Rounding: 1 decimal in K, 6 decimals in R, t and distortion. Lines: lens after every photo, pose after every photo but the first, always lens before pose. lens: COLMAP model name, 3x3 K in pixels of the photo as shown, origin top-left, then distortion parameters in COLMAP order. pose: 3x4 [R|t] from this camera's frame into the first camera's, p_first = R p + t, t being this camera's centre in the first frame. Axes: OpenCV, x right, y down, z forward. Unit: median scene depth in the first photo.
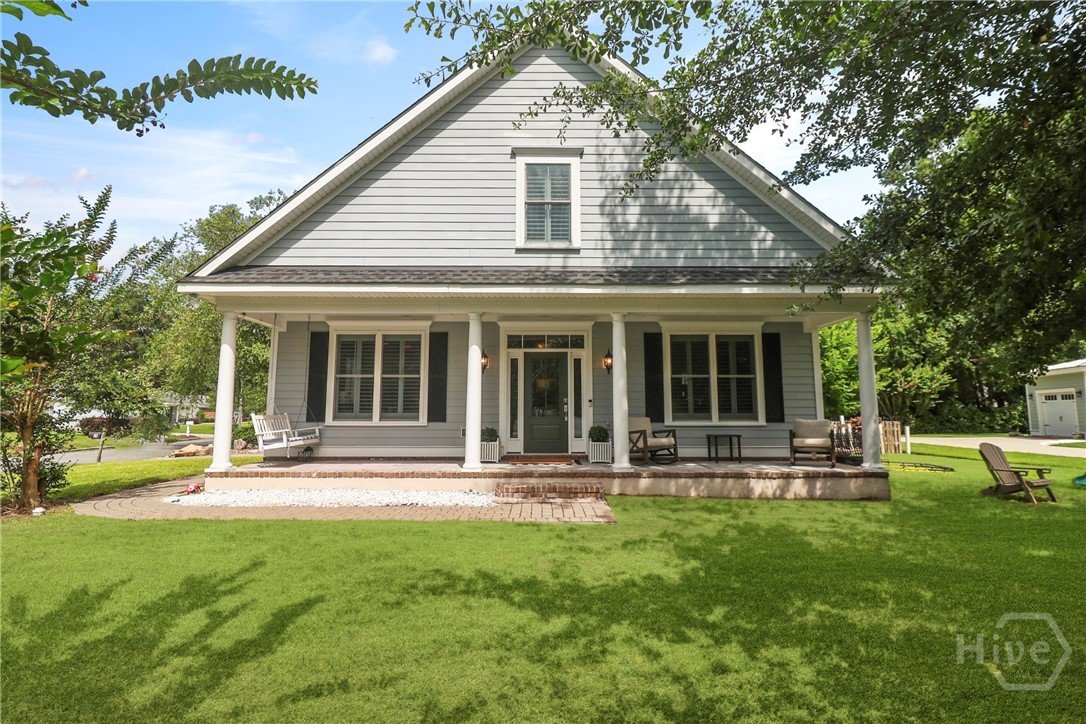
lens RADIAL K [[511.1, 0, 533.5], [0, 511.1, 358.0], [0, 0, 1]] dist [0.001578, -0.013290]
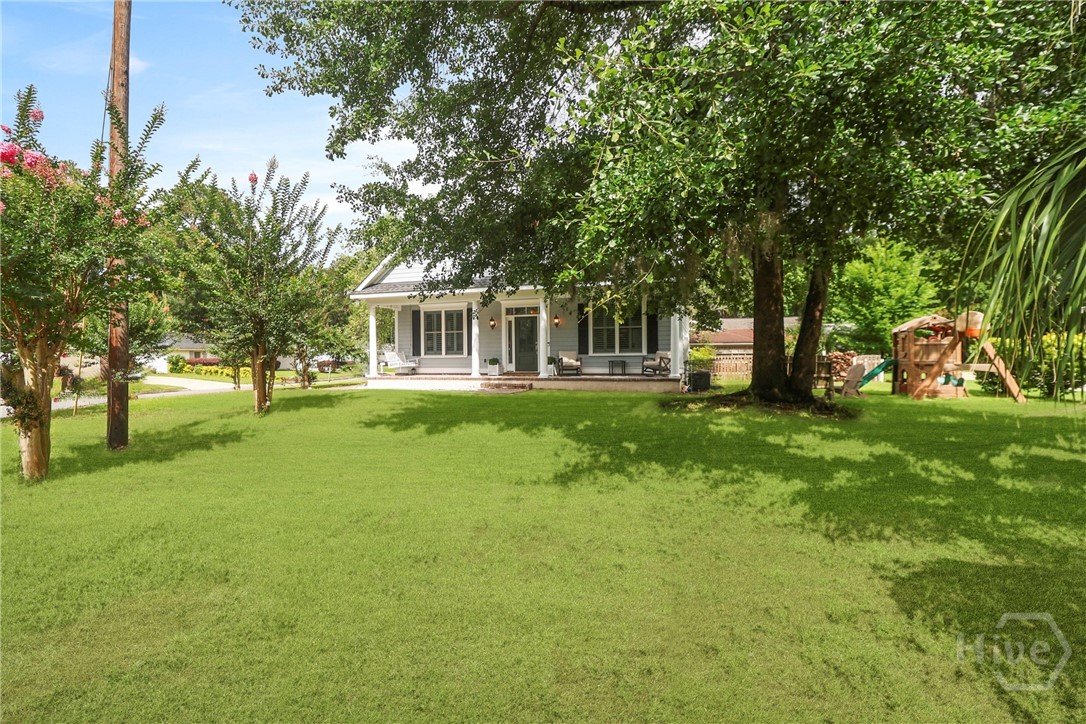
lens RADIAL K [[511.1, 0, 533.5], [0, 511.1, 358.0], [0, 0, 1]] dist [0.001578, -0.013290]
pose [[0.947905, -0.008946, -0.318429, 0.635527], [0.043149, 0.993999, 0.100521, -0.047346], [0.315619, -0.109024, 0.942602, -0.727632]]
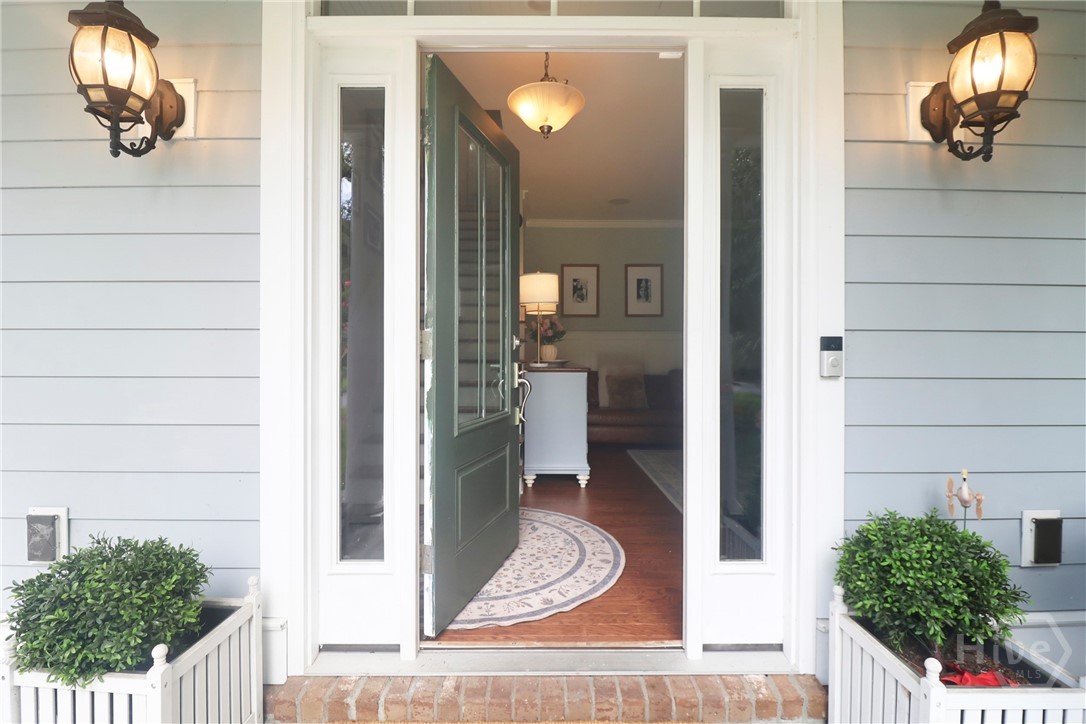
lens RADIAL K [[472.3, 0, 541.4], [0, 472.3, 350.1], [0, 0, 1]] dist [0.000237, -0.000043]
pose [[0.999998, 0.000040, -0.001788, 0.020133], [0.000162, 0.993584, 0.113095, 0.070476], [0.001781, -0.113095, 0.993583, 0.852873]]
